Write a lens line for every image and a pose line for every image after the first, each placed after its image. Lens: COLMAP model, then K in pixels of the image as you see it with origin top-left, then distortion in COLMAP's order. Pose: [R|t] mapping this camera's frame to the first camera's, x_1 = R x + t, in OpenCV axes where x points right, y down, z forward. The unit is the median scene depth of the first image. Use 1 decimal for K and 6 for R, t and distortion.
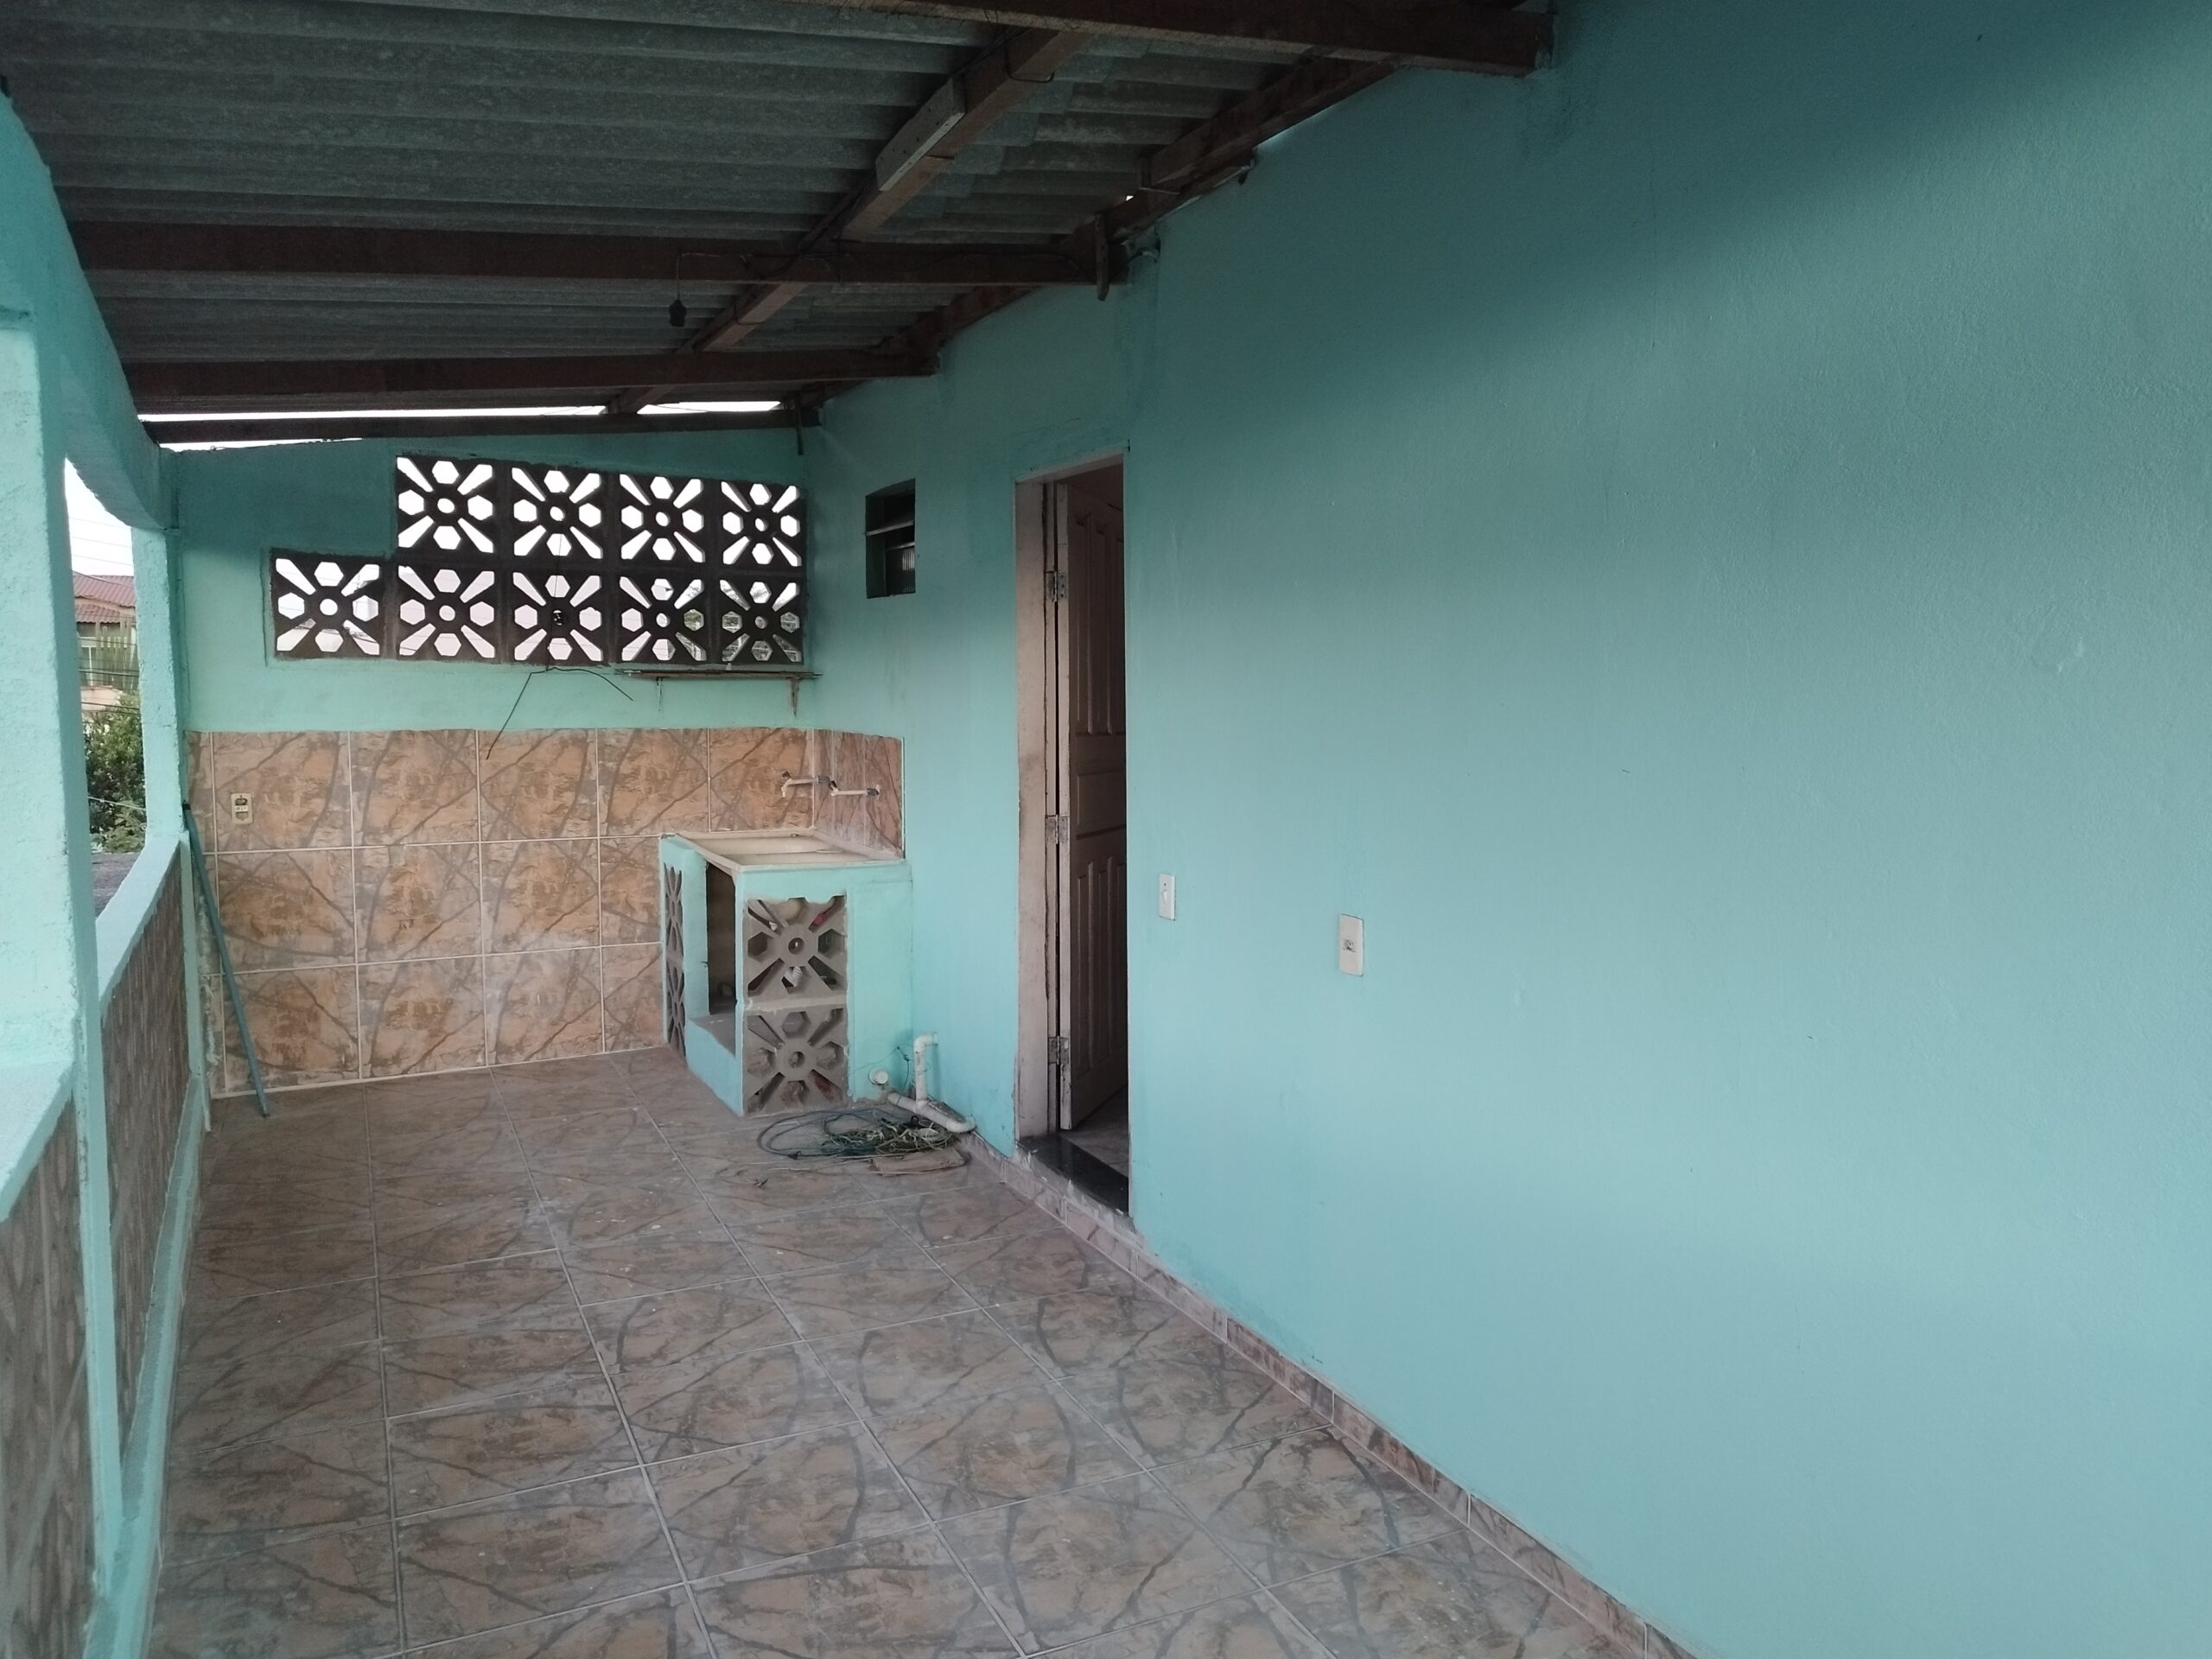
lens RADIAL K [[1597.8, 0, 1105.4], [0, 1597.8, 819.0], [0, 0, 1]] dist [0.048683, -0.057571]
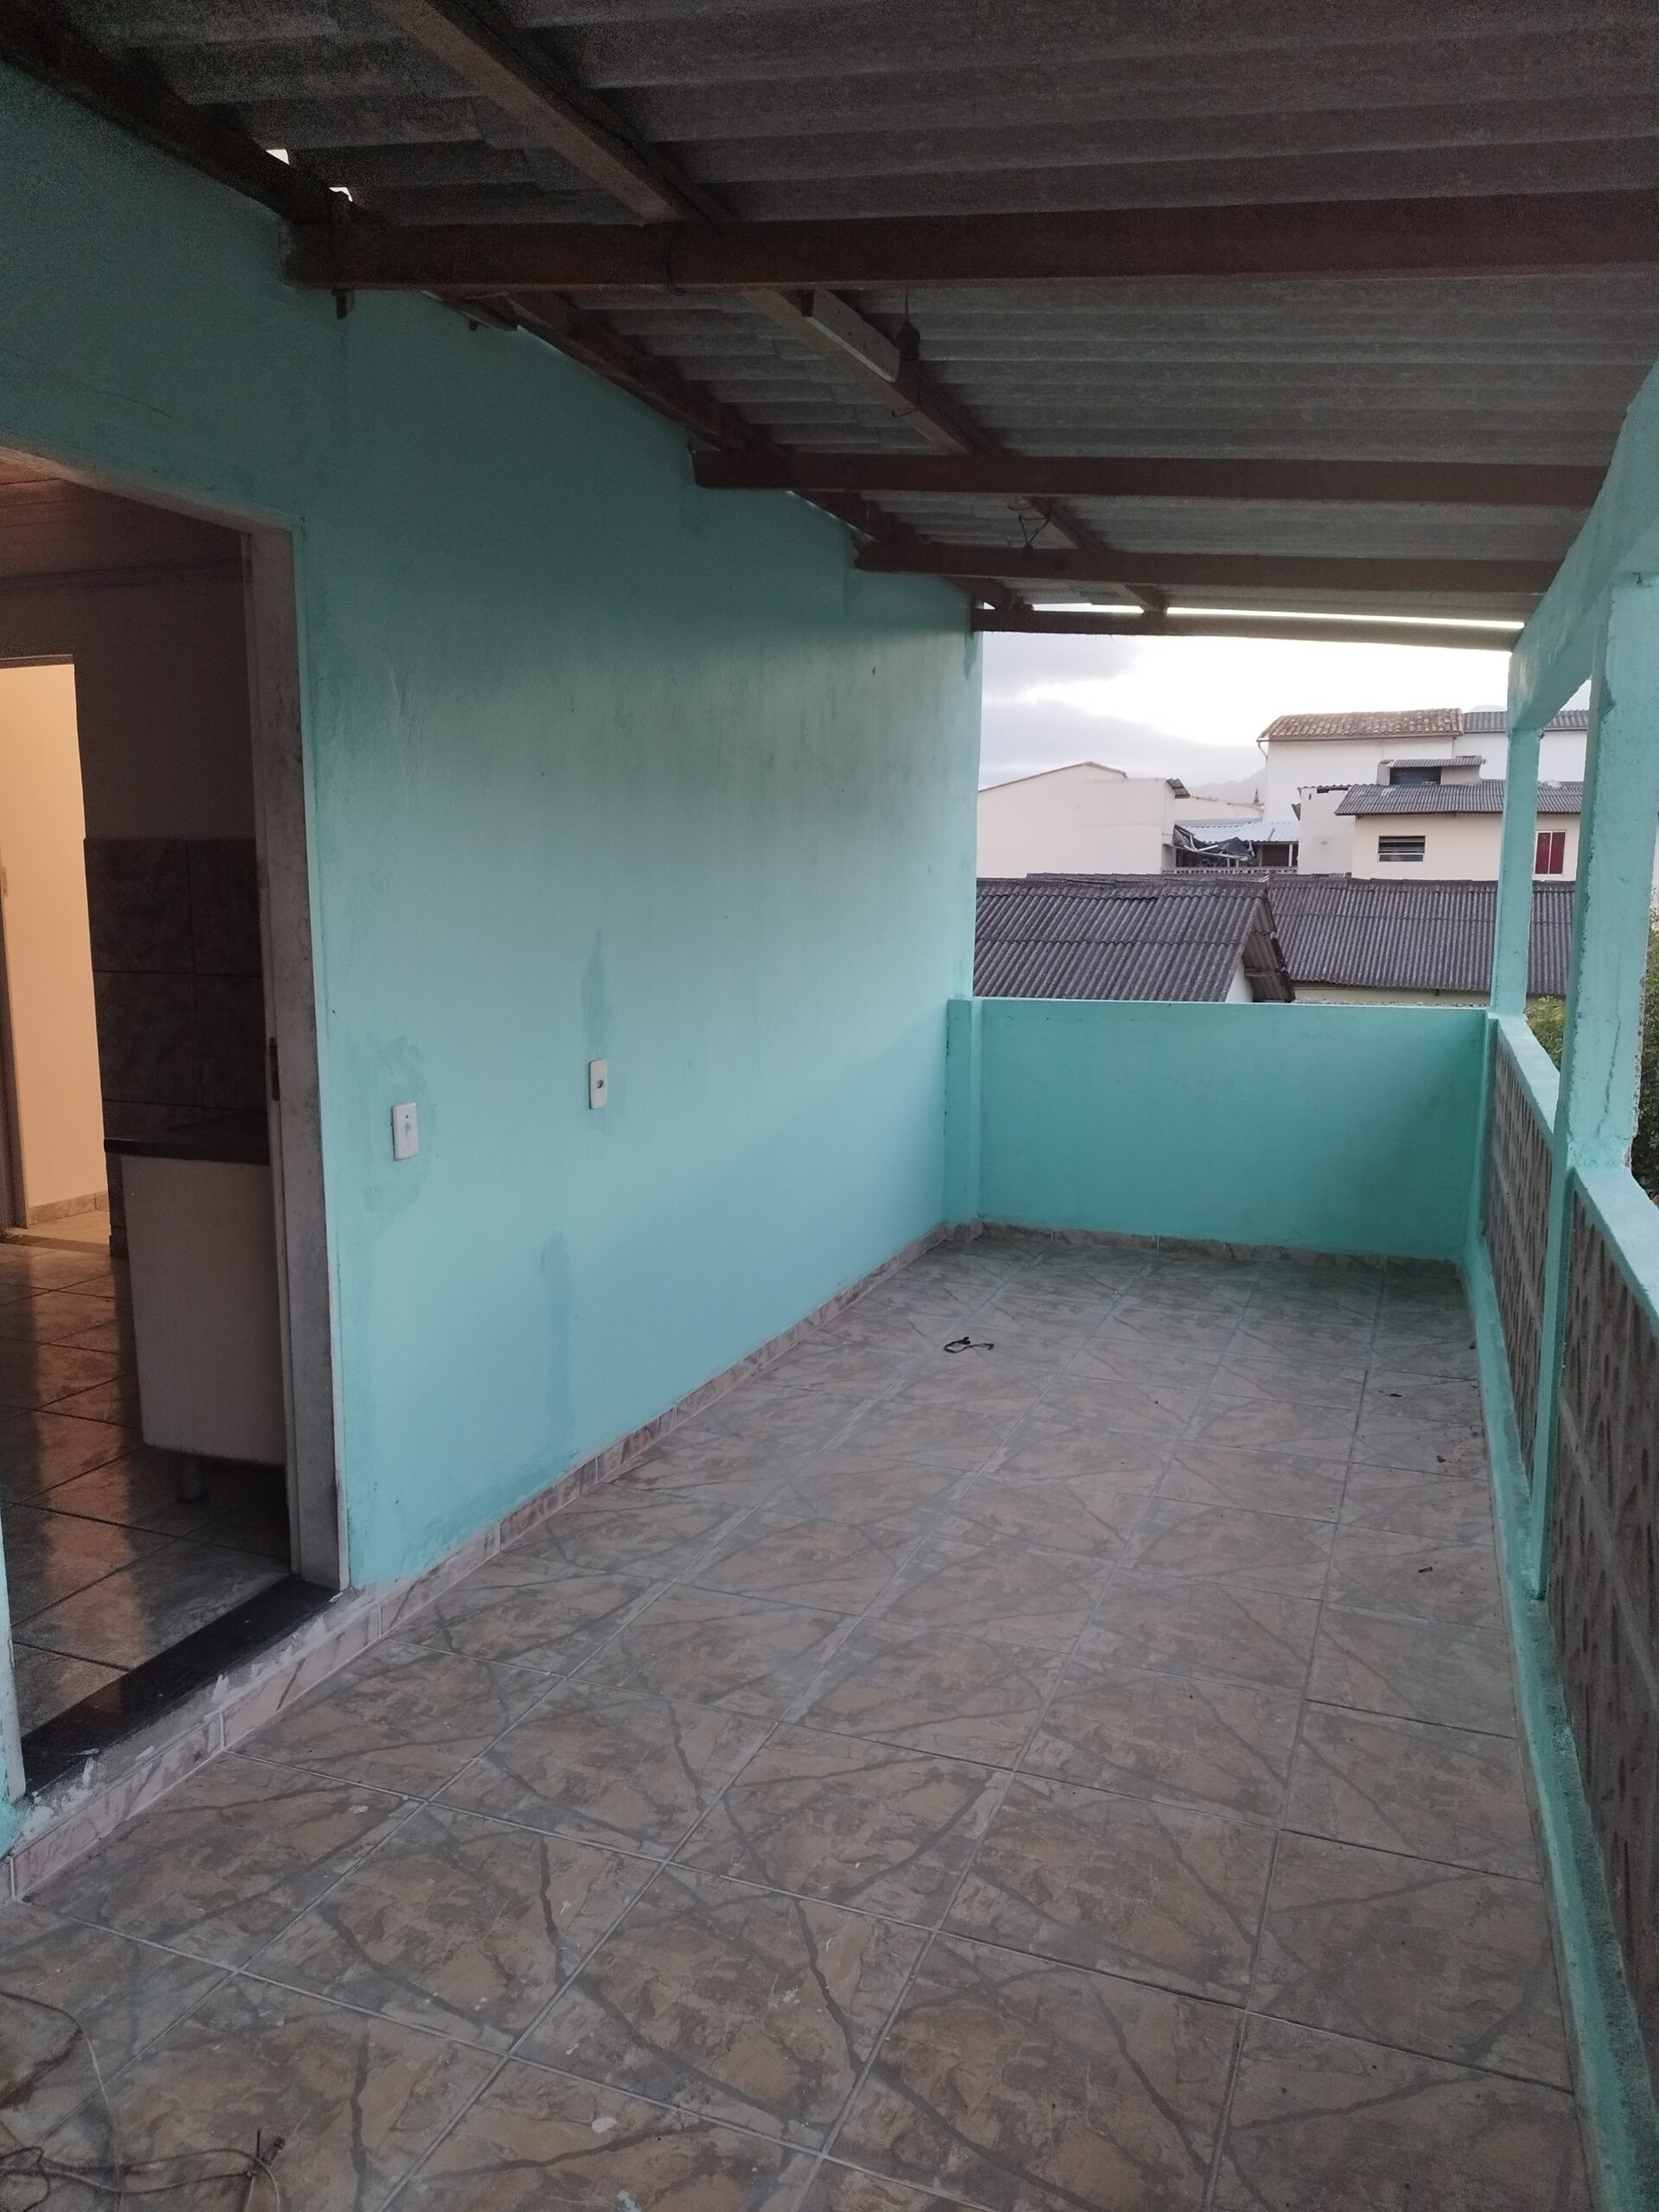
lens RADIAL K [[1597.8, 0, 829.3], [0, 1597.8, 1120.8], [0, 0, 1]] dist [0.048683, -0.057571]
pose [[-0.680715, -0.112409, 0.723872, -0.711616], [0.066199, 0.974674, 0.213609, -0.119652], [-0.729551, 0.193327, -0.656034, 1.390520]]
